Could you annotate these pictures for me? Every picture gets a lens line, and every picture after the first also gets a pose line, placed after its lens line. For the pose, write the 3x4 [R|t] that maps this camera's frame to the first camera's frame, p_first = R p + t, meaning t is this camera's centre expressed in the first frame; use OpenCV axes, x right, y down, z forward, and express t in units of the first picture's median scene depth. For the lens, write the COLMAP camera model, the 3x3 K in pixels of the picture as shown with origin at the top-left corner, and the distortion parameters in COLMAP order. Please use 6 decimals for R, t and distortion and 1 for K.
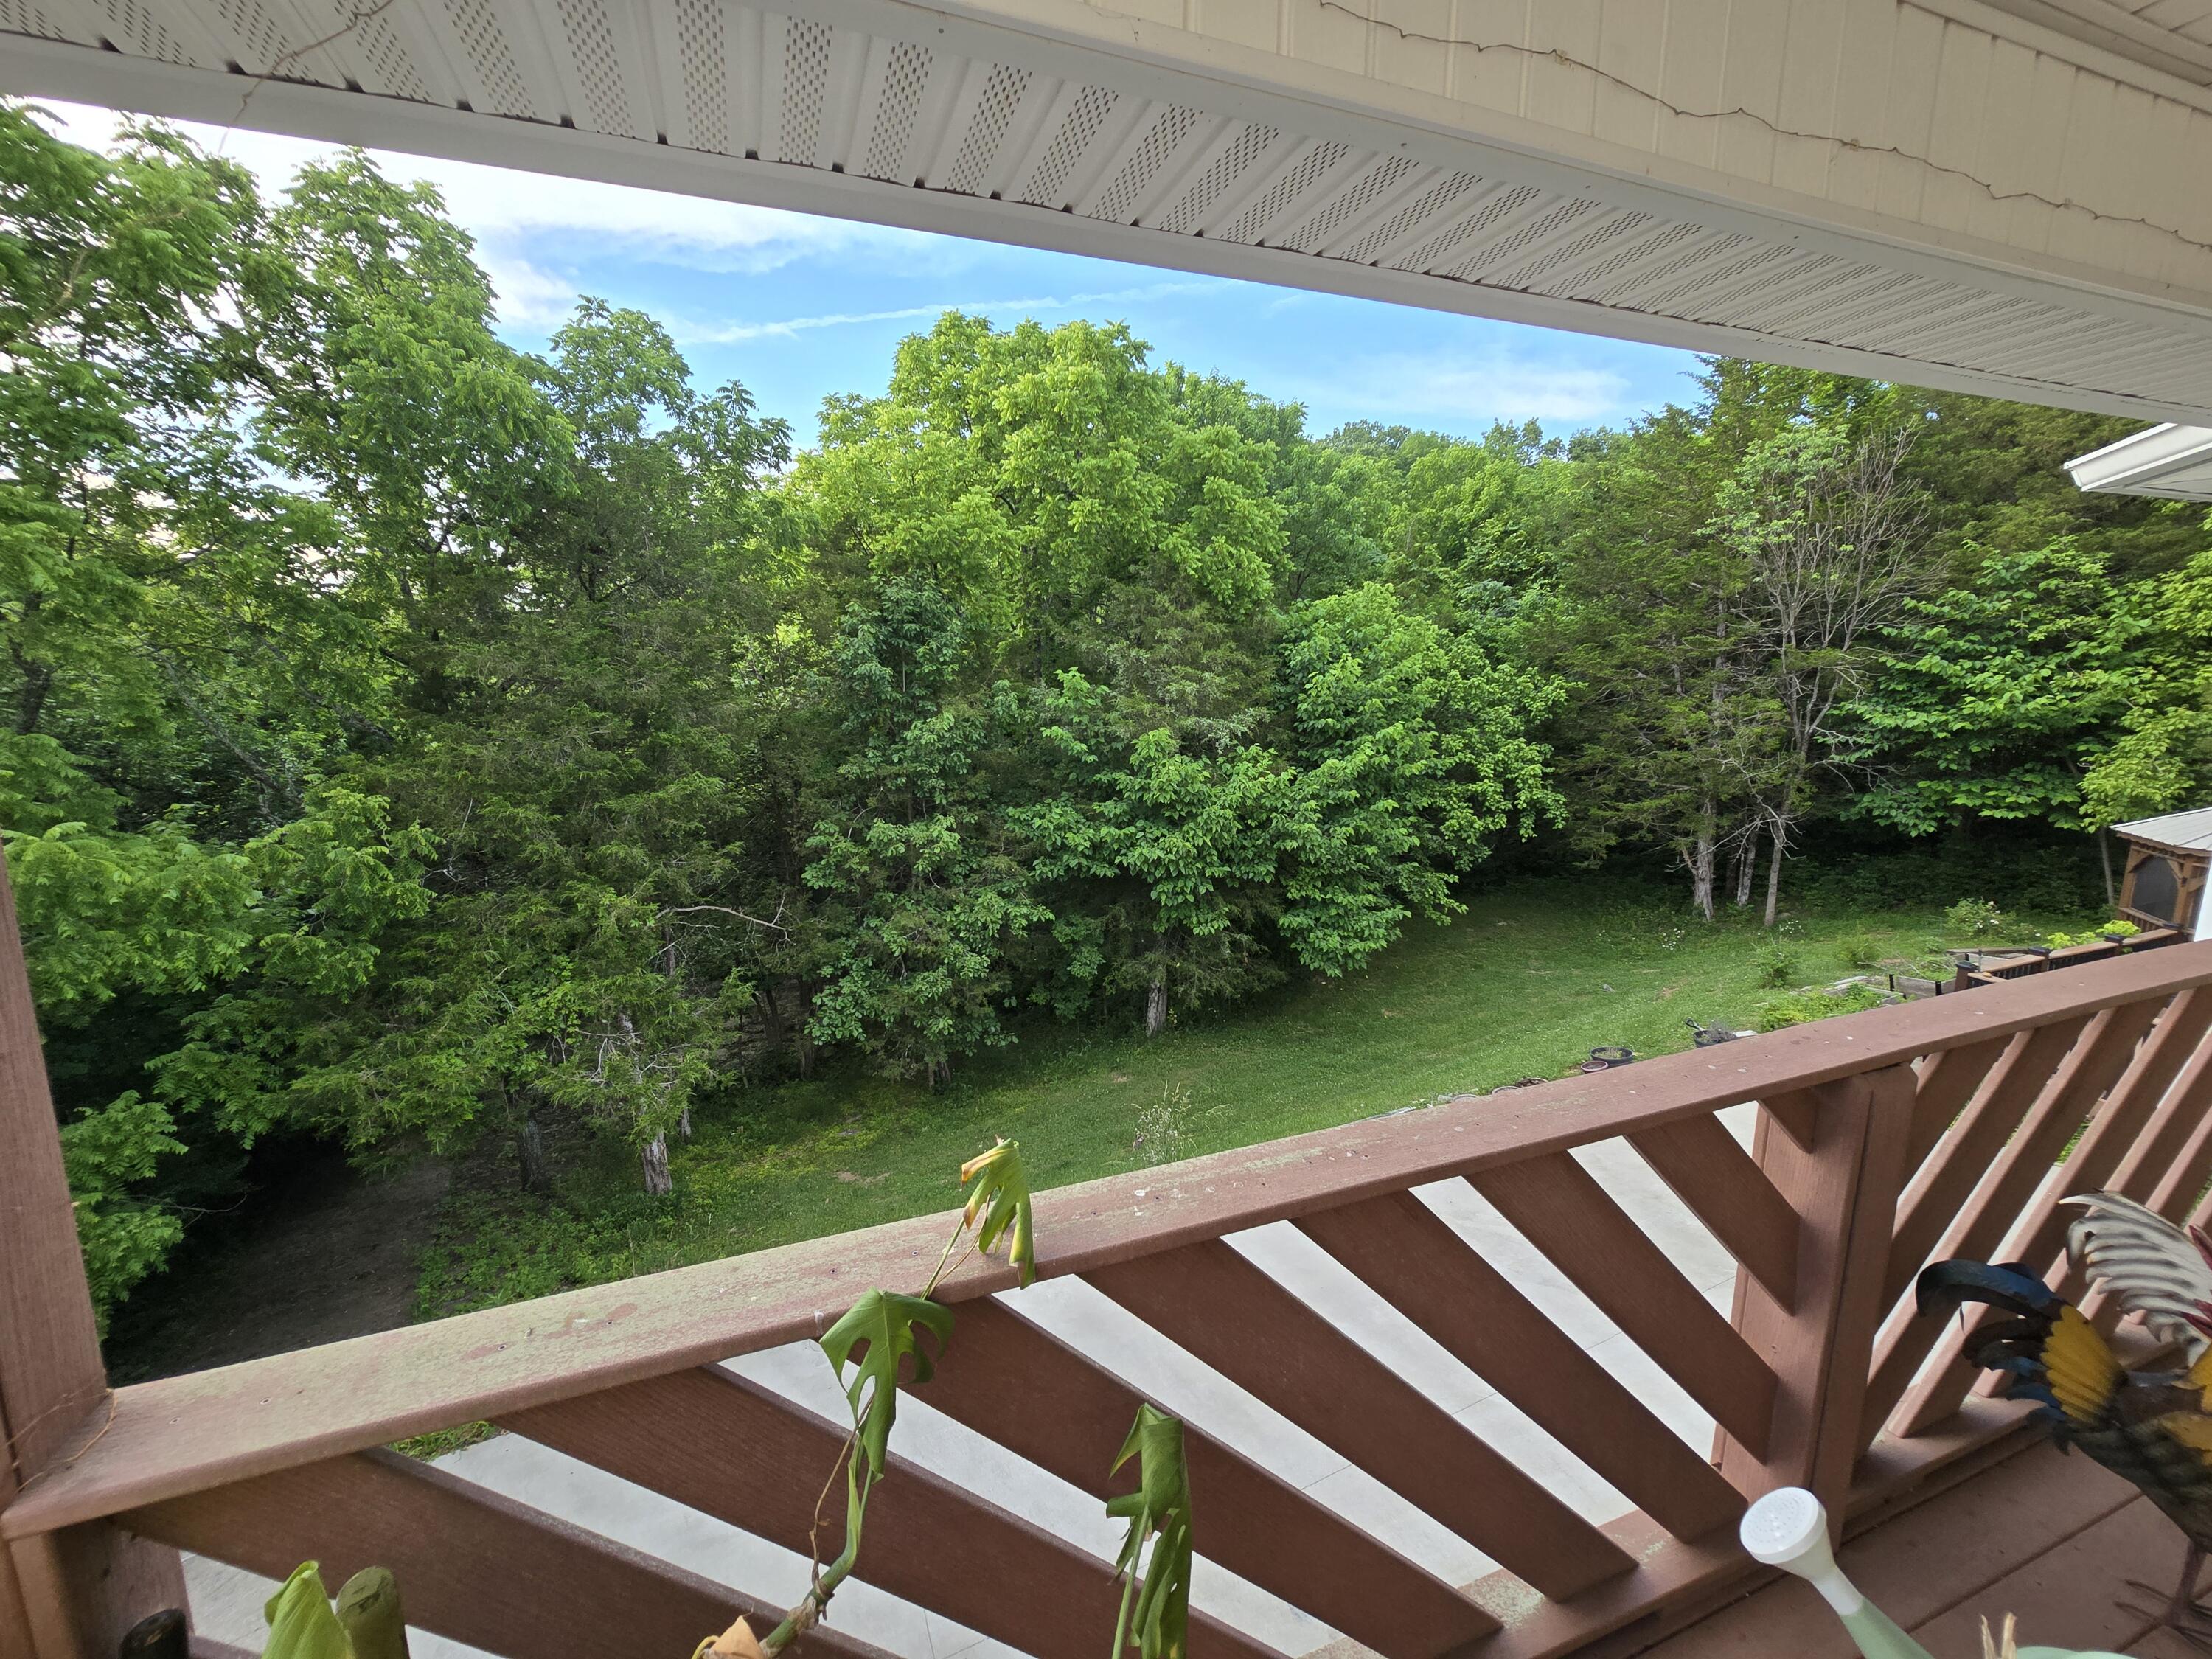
lens RADIAL K [[903.3, 0, 1107.6], [0, 903.3, 821.3], [0, 0, 1]] dist [-0.000937, -0.000320]
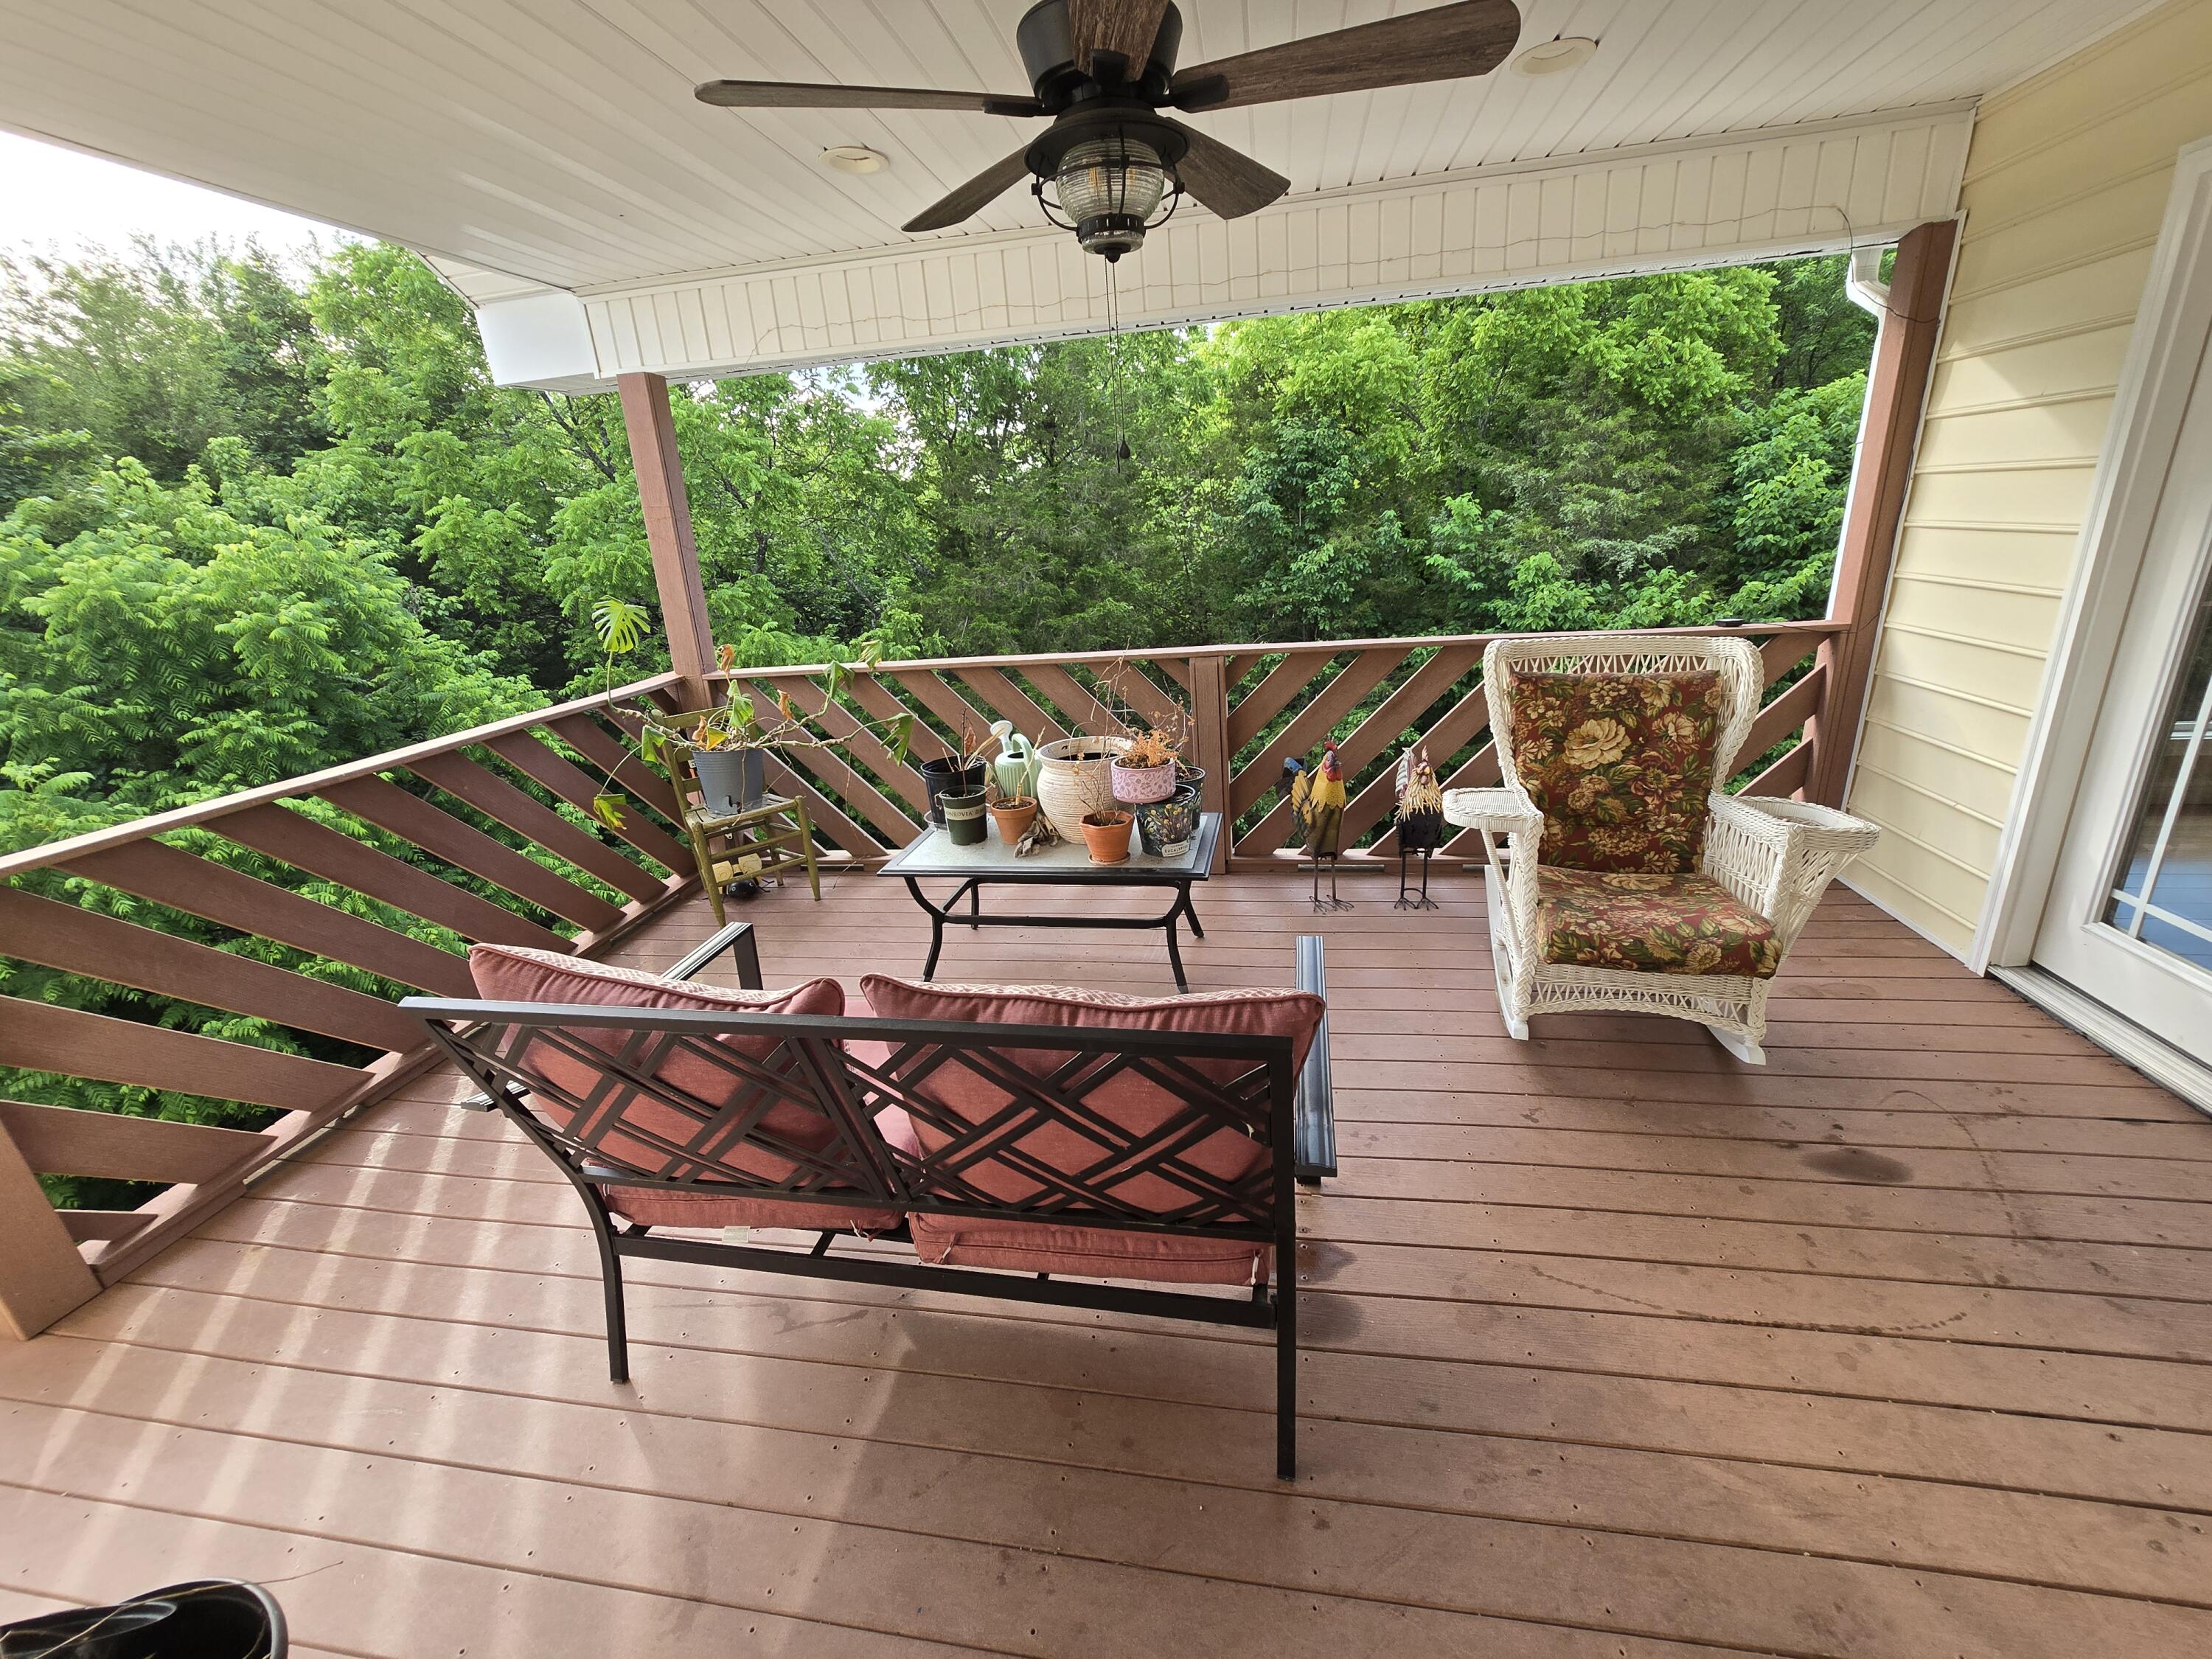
lens RADIAL K [[903.3, 0, 1107.6], [0, 903.3, 821.3], [0, 0, 1]] dist [-0.000937, -0.000320]
pose [[0.859722, 0.112049, -0.498320, 0.165731], [-0.027289, 0.984323, 0.174249, 0.025878], [0.510032, -0.136207, 0.849303, -0.111240]]
